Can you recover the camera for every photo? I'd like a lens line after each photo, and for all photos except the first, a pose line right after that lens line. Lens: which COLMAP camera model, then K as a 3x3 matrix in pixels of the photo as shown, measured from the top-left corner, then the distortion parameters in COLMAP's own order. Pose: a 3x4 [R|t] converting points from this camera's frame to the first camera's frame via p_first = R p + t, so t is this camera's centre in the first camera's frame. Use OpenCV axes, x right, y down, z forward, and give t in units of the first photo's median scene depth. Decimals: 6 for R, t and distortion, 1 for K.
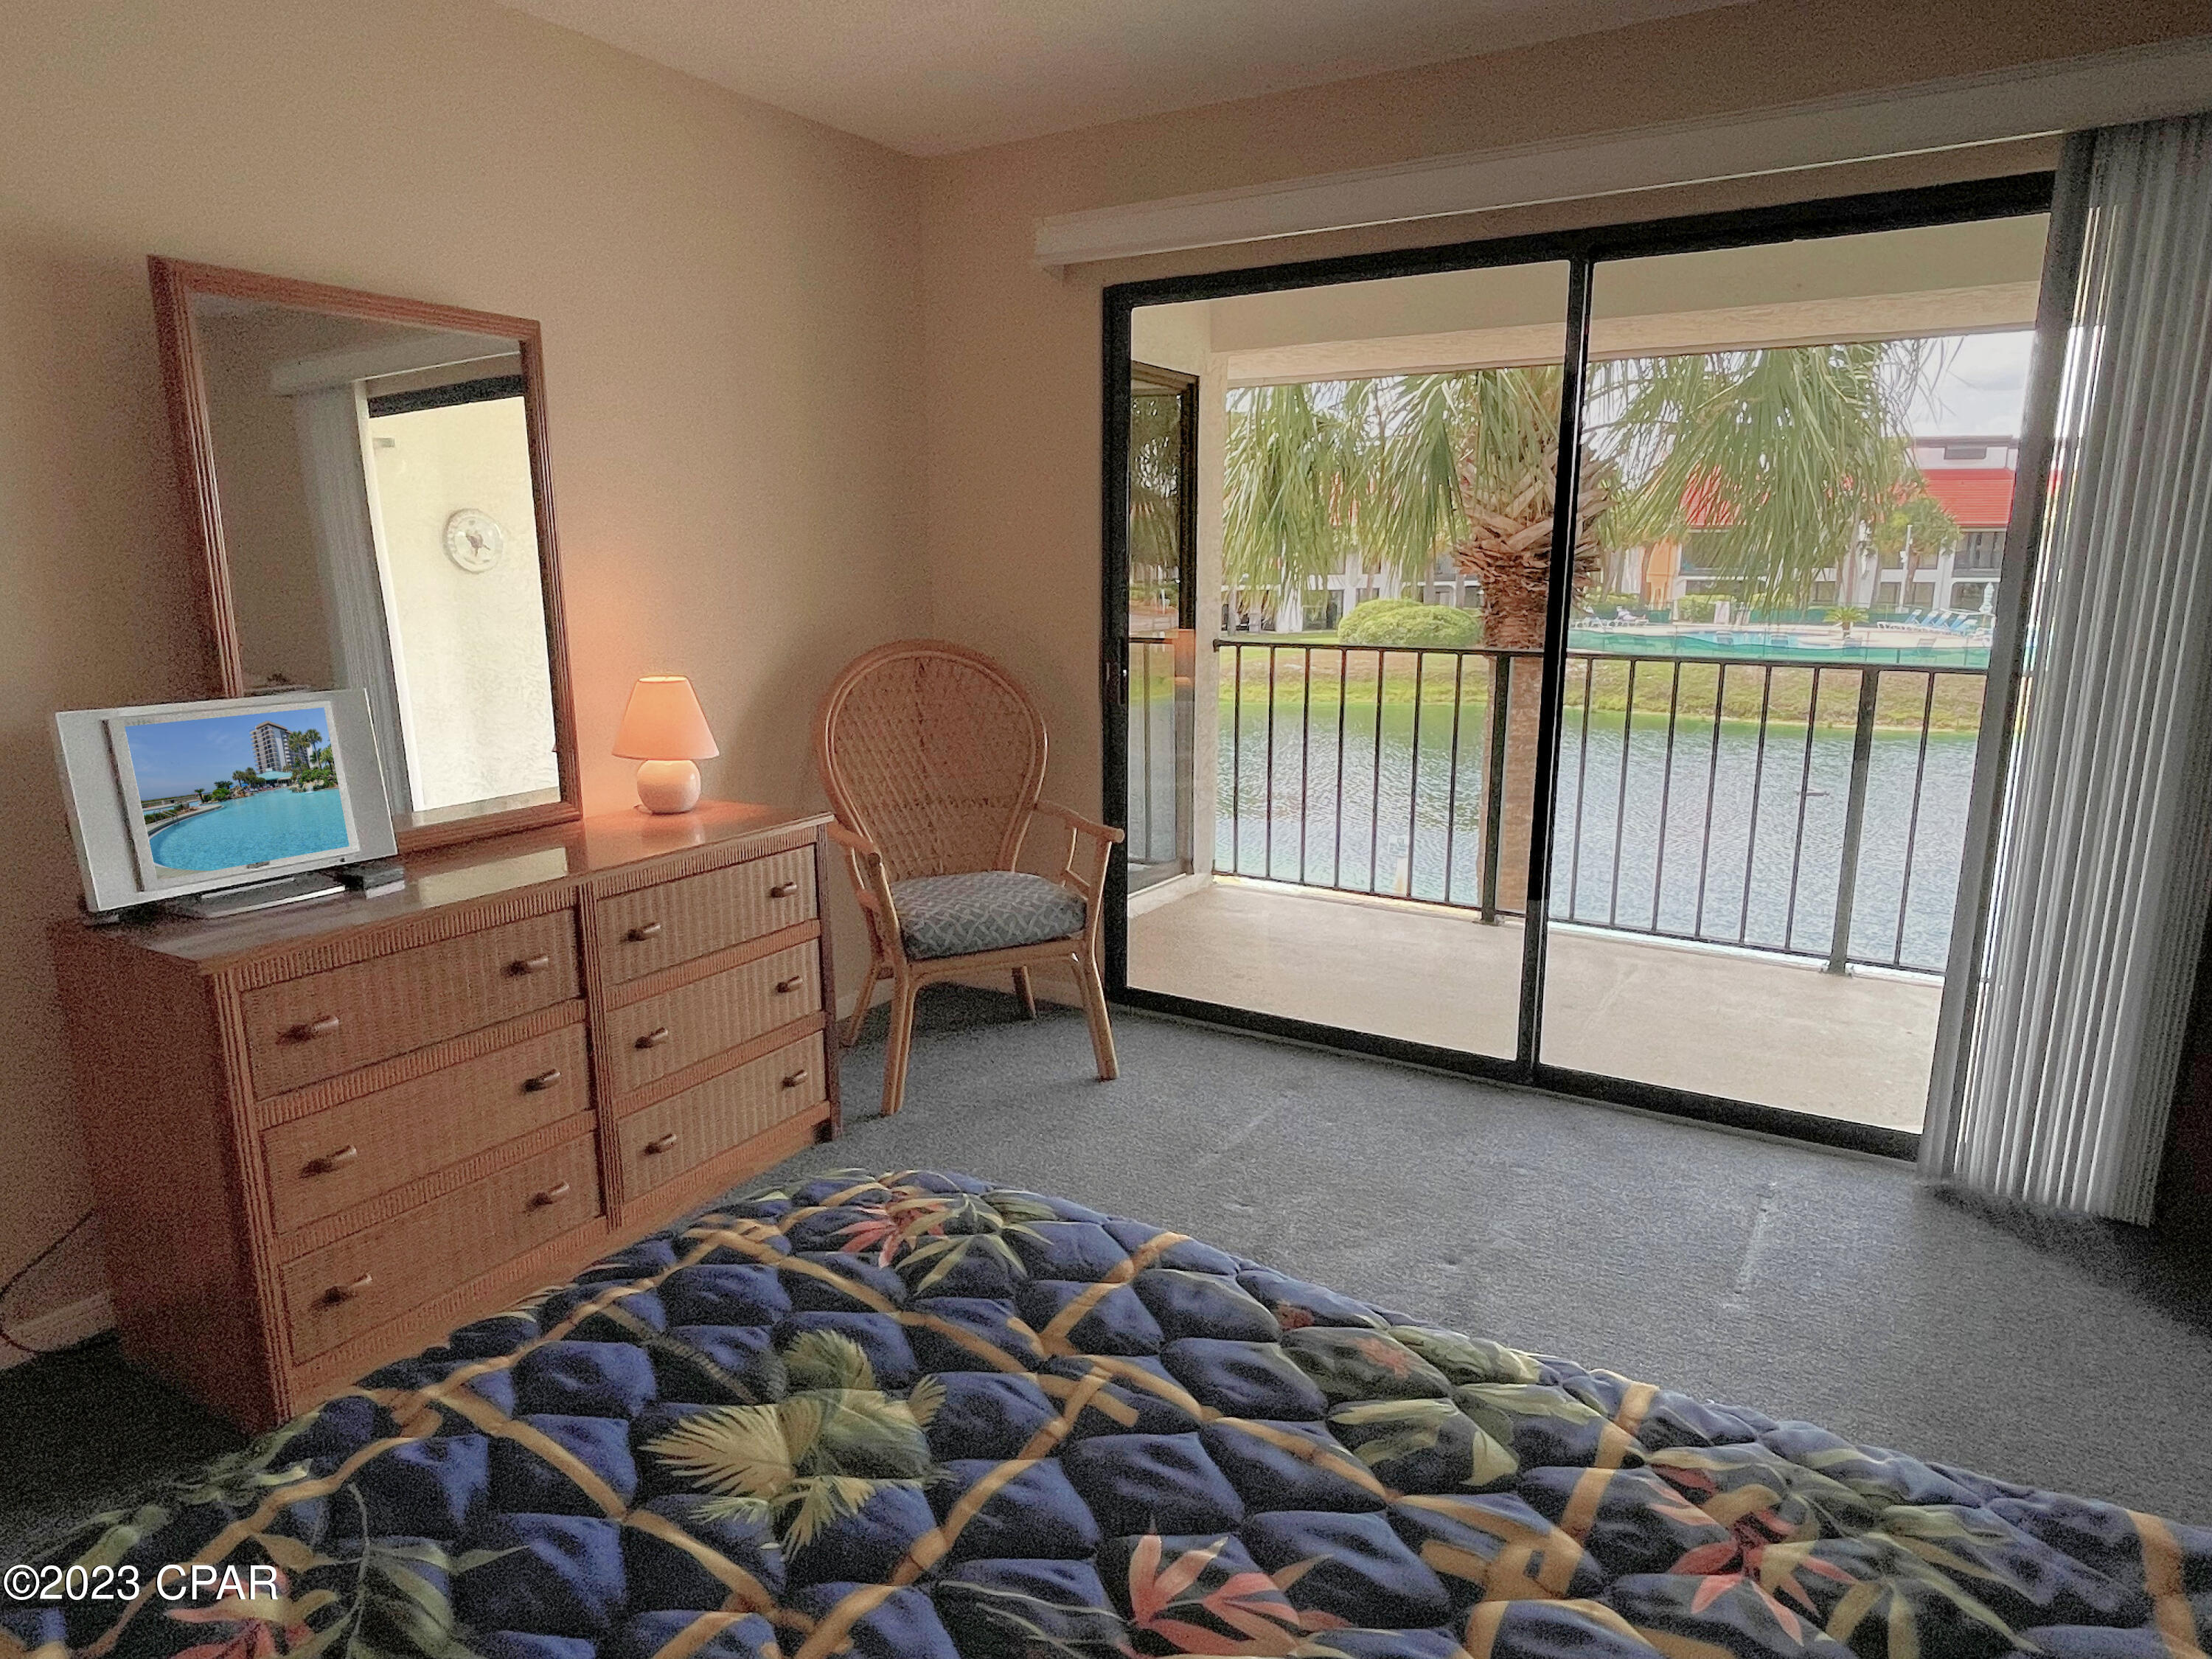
lens RADIAL K [[1310.4, 0, 1113.4], [0, 1310.4, 832.2], [0, 0, 1]] dist [0.002454, -0.003741]
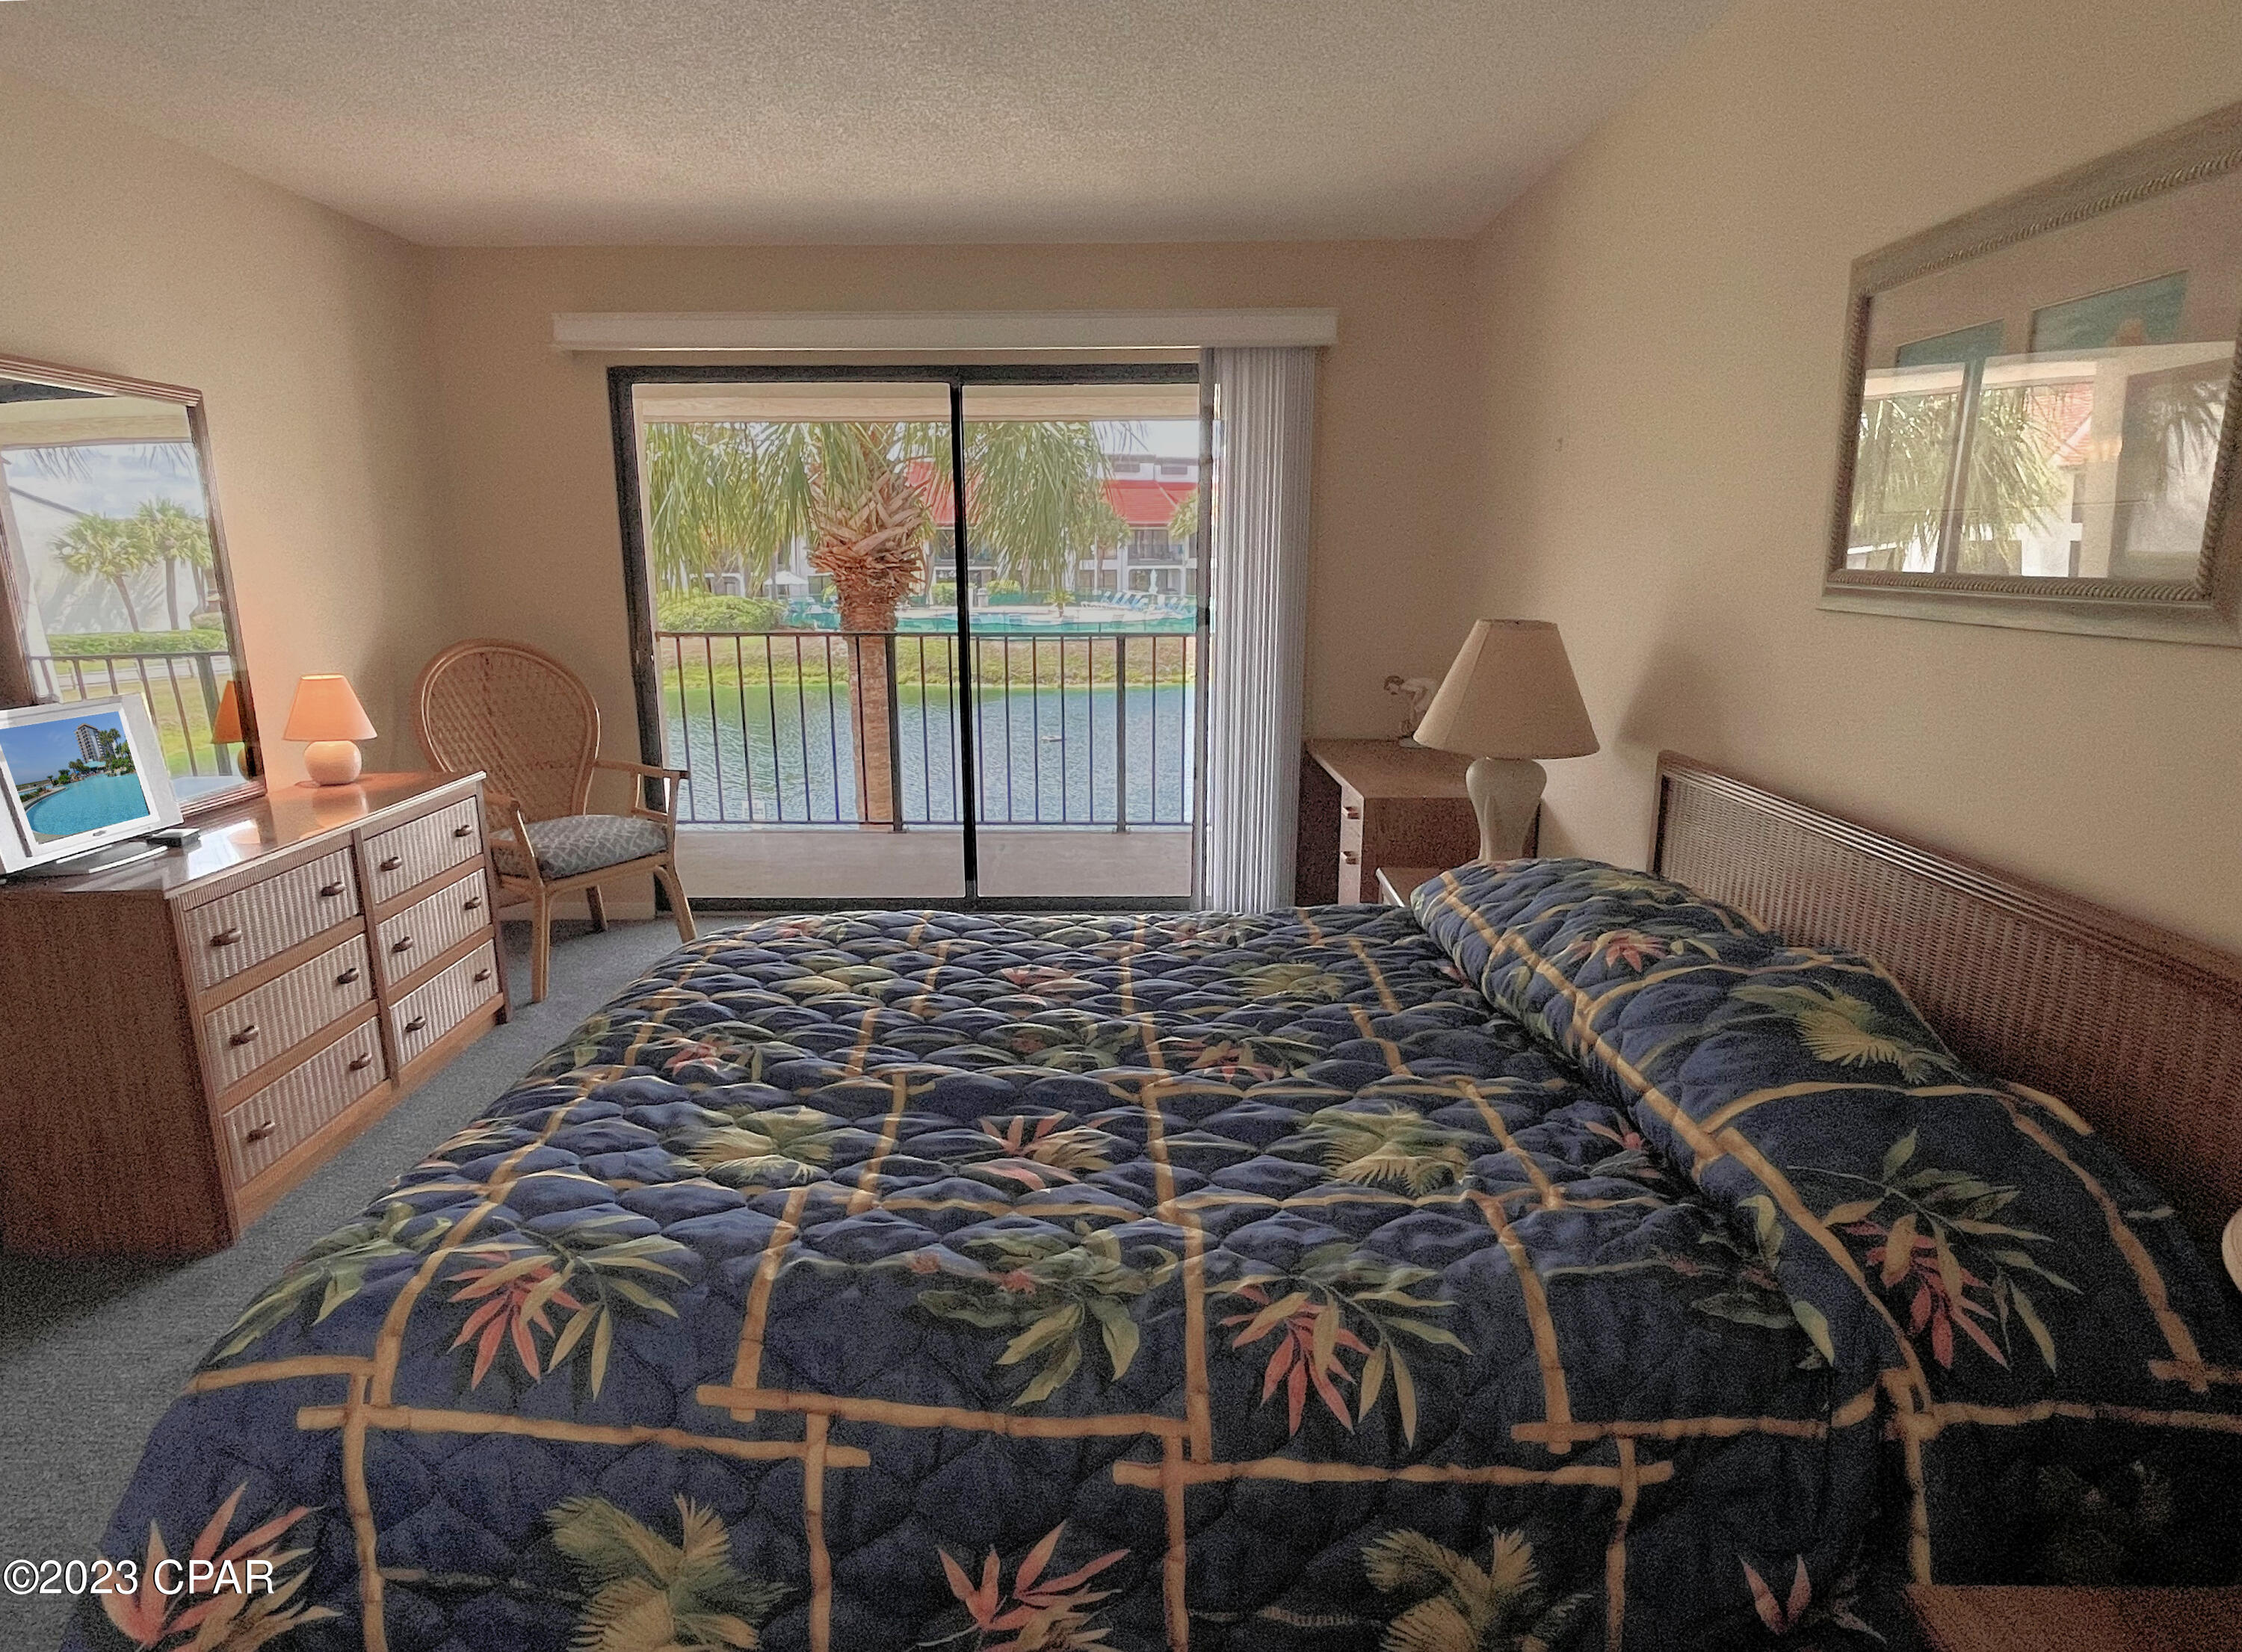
lens RADIAL K [[1221.1, 0, 1118.1], [0, 1221.1, 828.7], [0, 0, 1]] dist [-0.022289, -0.002752]
pose [[0.850515, -0.116298, 0.512932, -0.299351], [0.106616, 0.993122, 0.048388, 0.049988], [-0.515032, 0.013532, 0.857064, -0.364496]]
